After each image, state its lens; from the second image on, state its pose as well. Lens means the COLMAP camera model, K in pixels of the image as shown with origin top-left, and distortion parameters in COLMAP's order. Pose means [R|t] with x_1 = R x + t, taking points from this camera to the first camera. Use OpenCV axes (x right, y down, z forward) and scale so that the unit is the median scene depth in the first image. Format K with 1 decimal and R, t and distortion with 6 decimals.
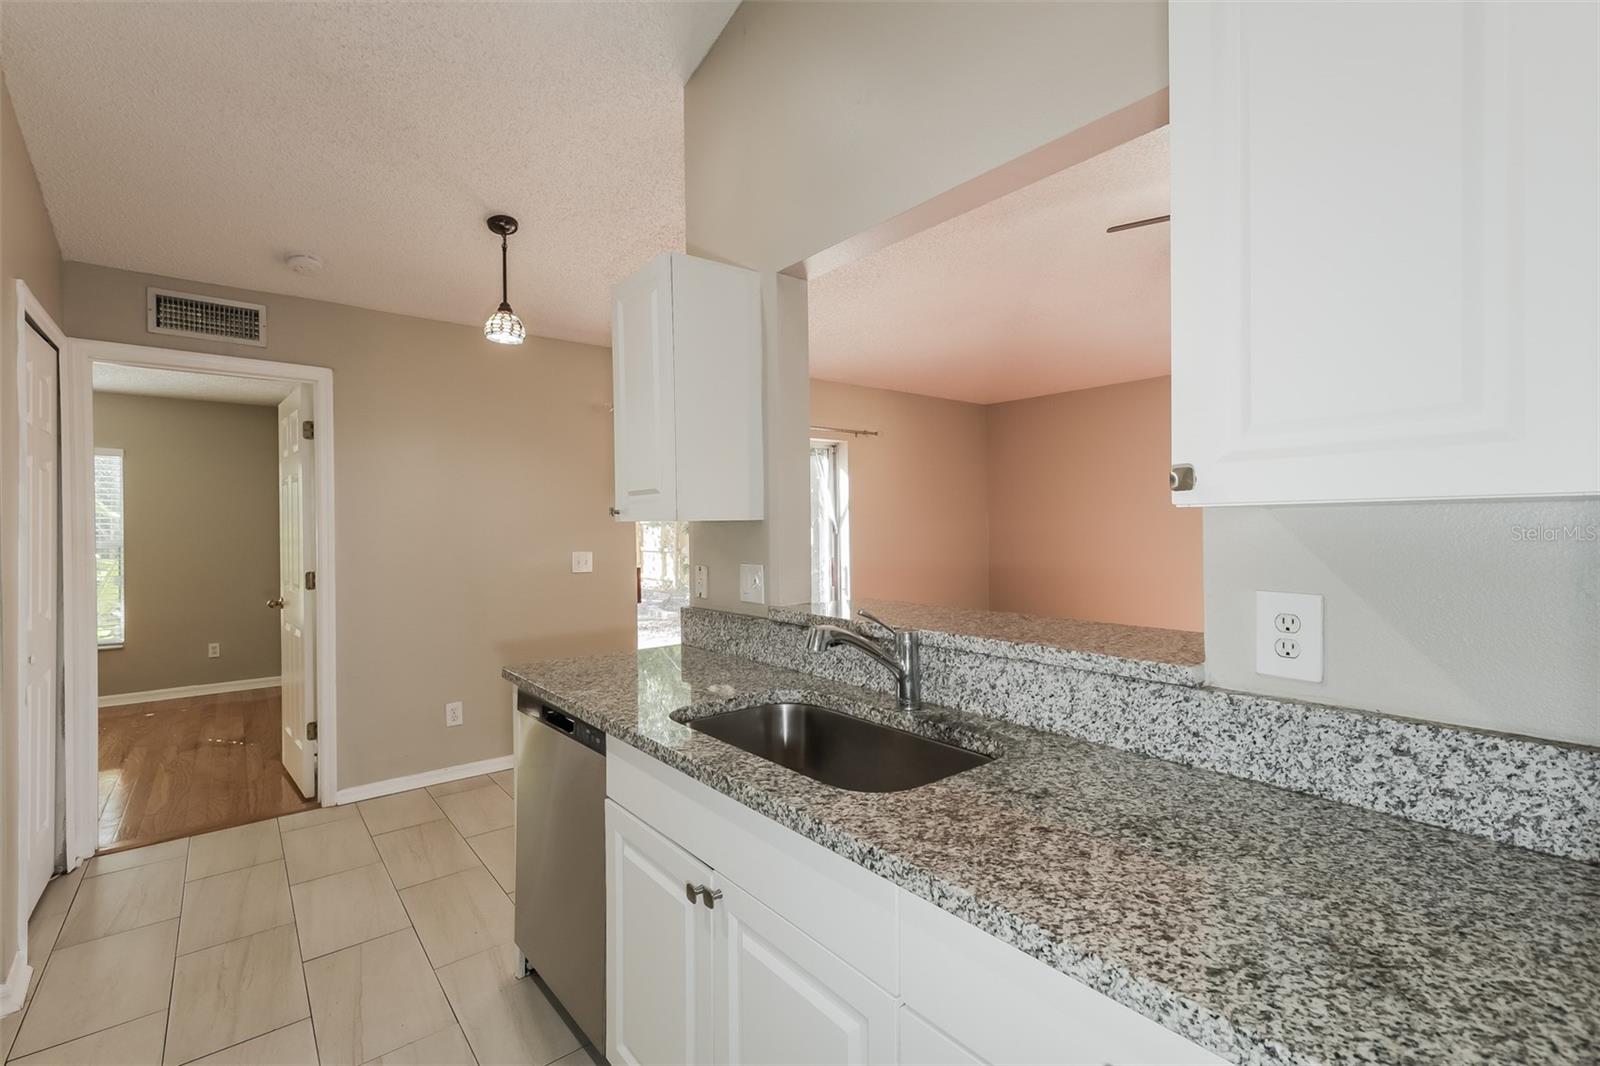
lens RADIAL K [[708.4, 0, 805.6], [0, 708.4, 529.8], [0, 0, 1]] dist [0.011164, 0.000744]
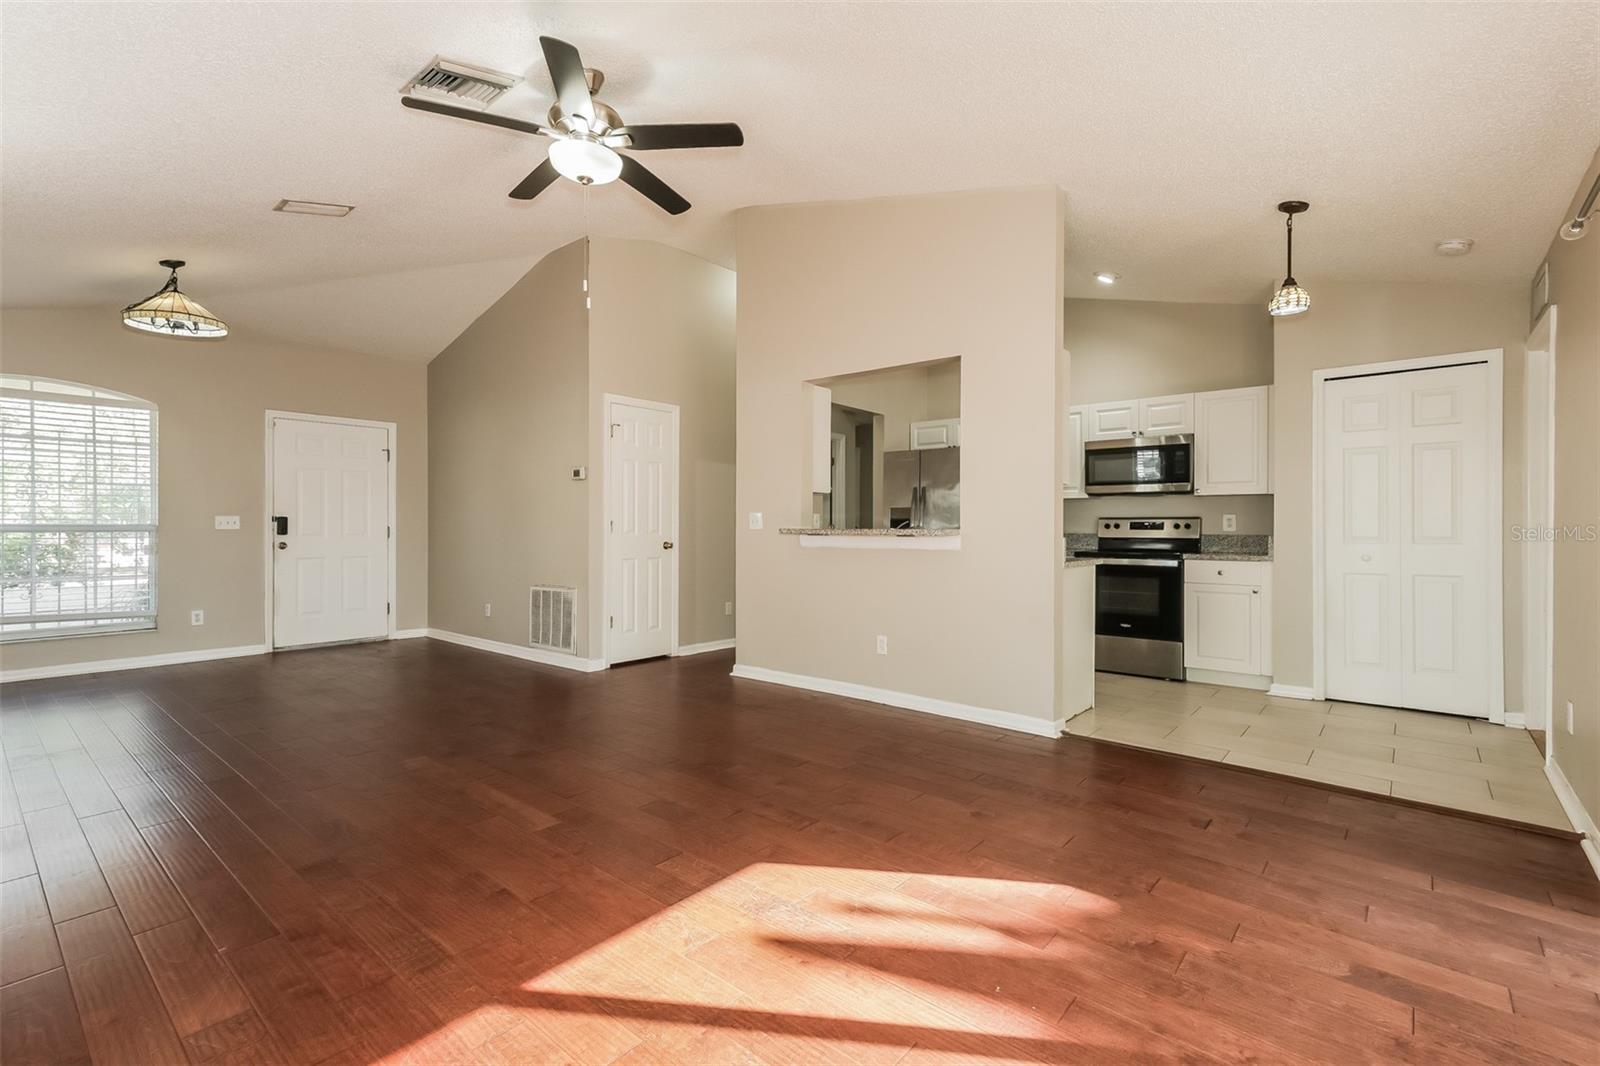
lens RADIAL K [[715.2, 0, 800.0], [0, 715.2, 533.0], [0, 0, 1]] dist [0.008751, 0.000867]
pose [[-0.982801, 0.007948, -0.184496, 0.604497], [0.005226, 0.999870, 0.015232, 0.066462], [0.184593, 0.014005, -0.982715, 2.195699]]
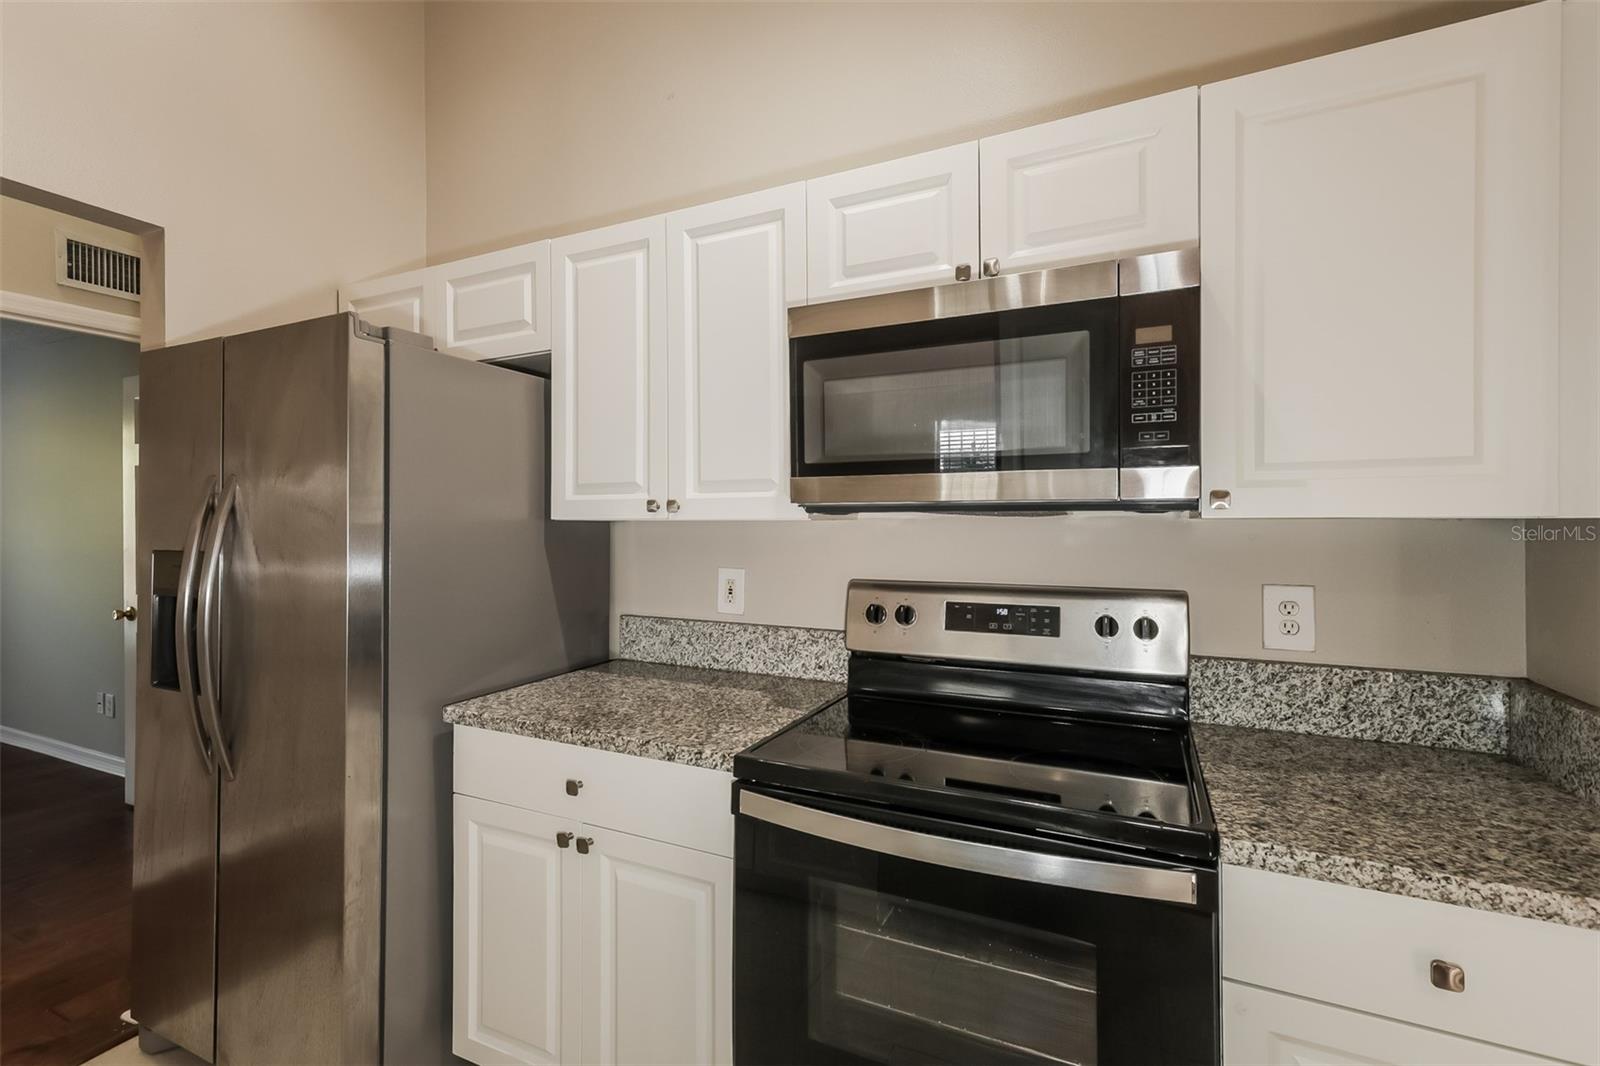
lens RADIAL K [[715.2, 0, 800.0], [0, 715.2, 533.0], [0, 0, 1]] dist [0.008751, 0.000867]
pose [[-0.904299, 0.018073, -0.426516, -0.364810], [0.009013, 0.999689, 0.023250, -0.003380], [0.426804, 0.017181, -0.904181, 0.802898]]
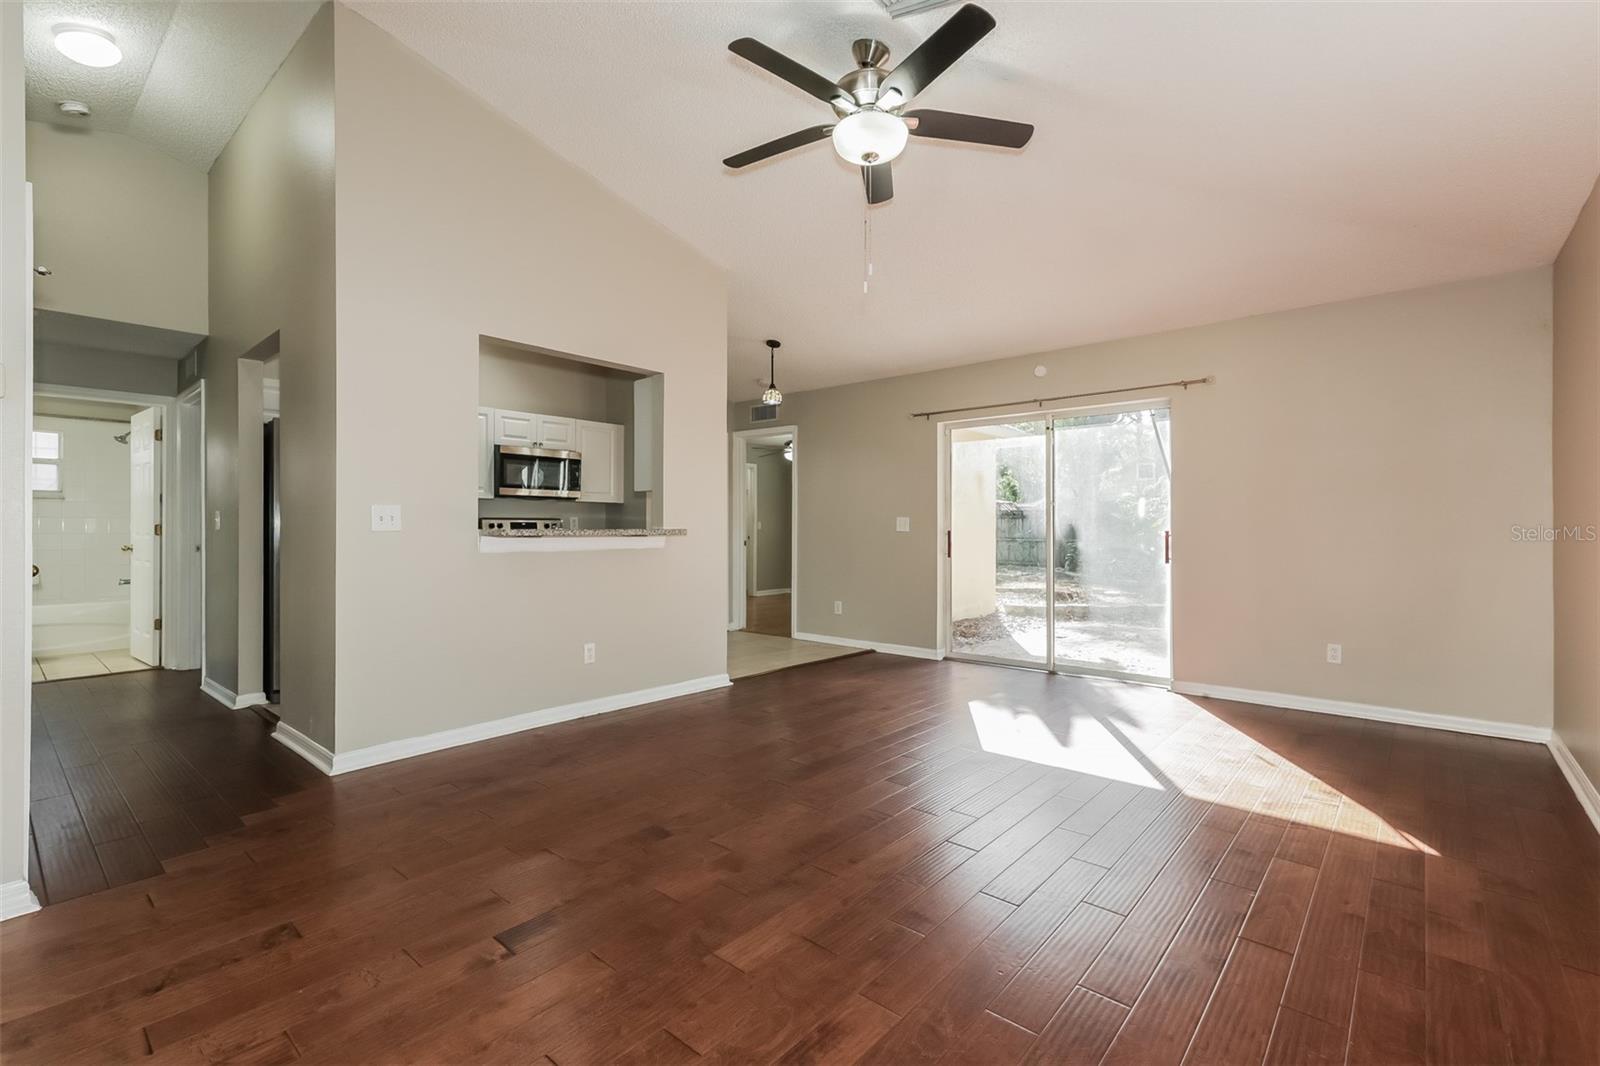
lens RADIAL K [[708.4, 0, 805.6], [0, 708.4, 529.8], [0, 0, 1]] dist [0.011164, 0.000744]
pose [[0.178462, 0.011245, -0.983883, 1.674568], [-0.007568, 0.999921, 0.010055, 0.065734], [0.983918, 0.005652, 0.178533, 0.829819]]
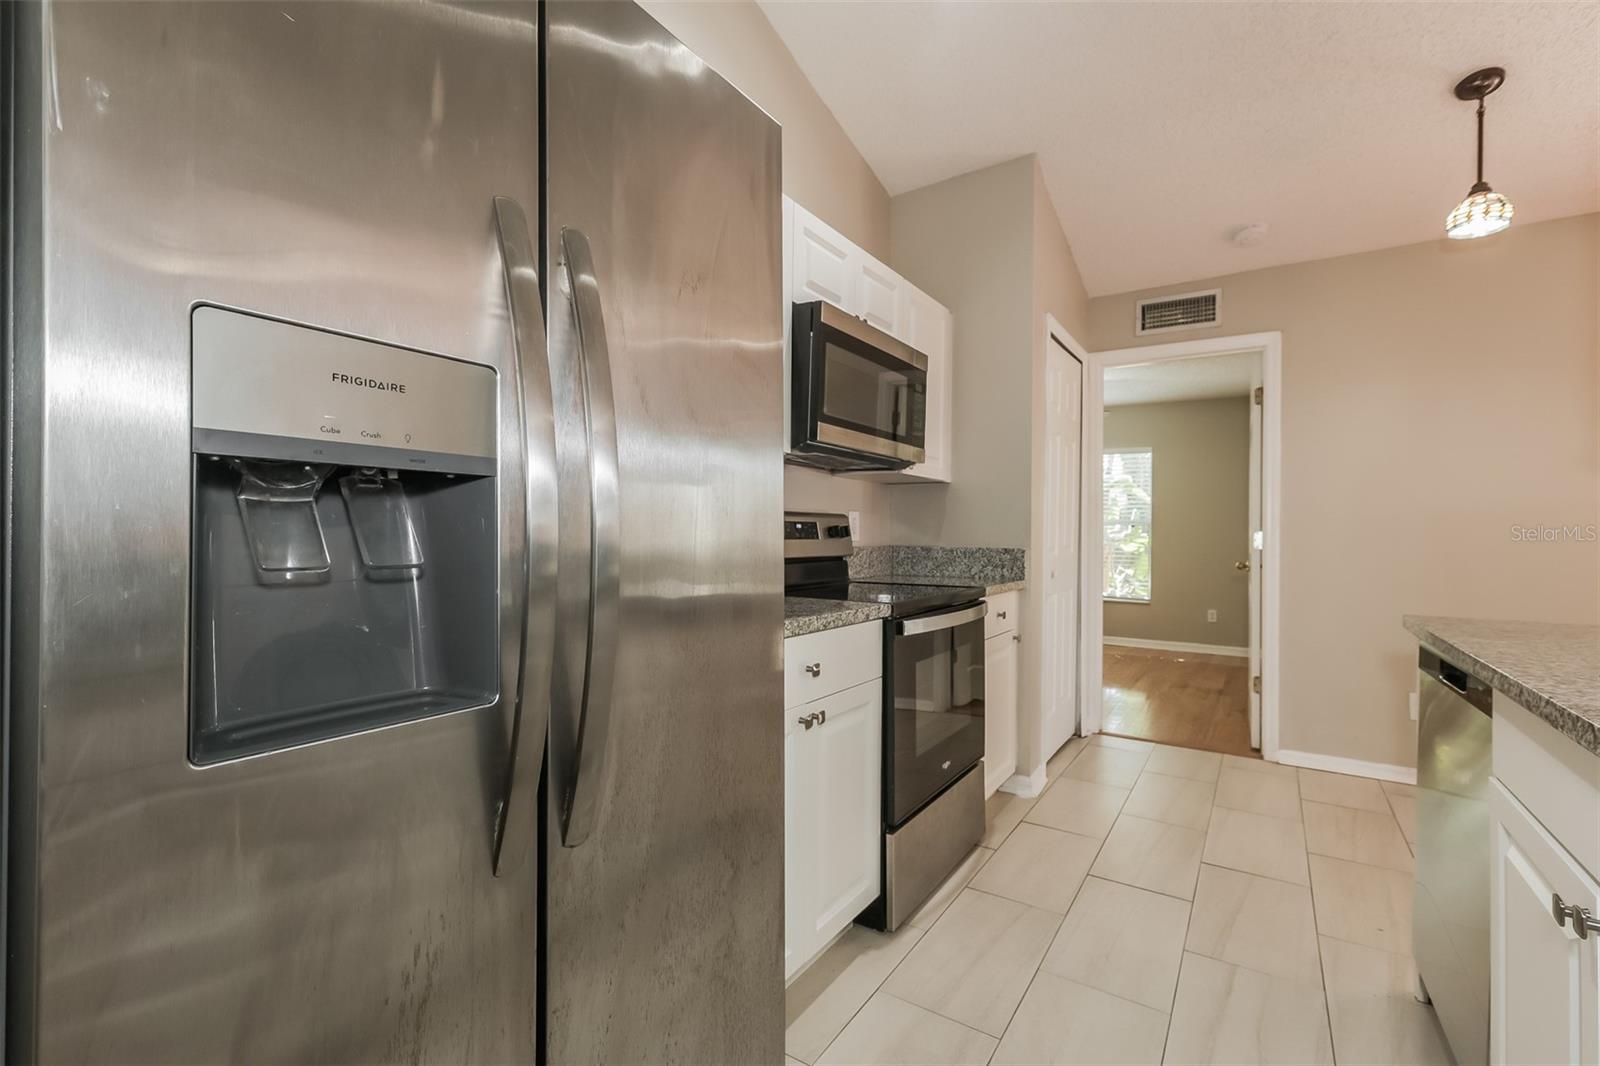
lens RADIAL K [[708.4, 0, 805.6], [0, 708.4, 529.8], [0, 0, 1]] dist [0.011164, 0.000744]
pose [[0.305317, 0.006307, -0.952230, 0.117254], [-0.015011, 0.999886, 0.001810, 0.080119], [0.952132, 0.013742, 0.305377, 0.064017]]
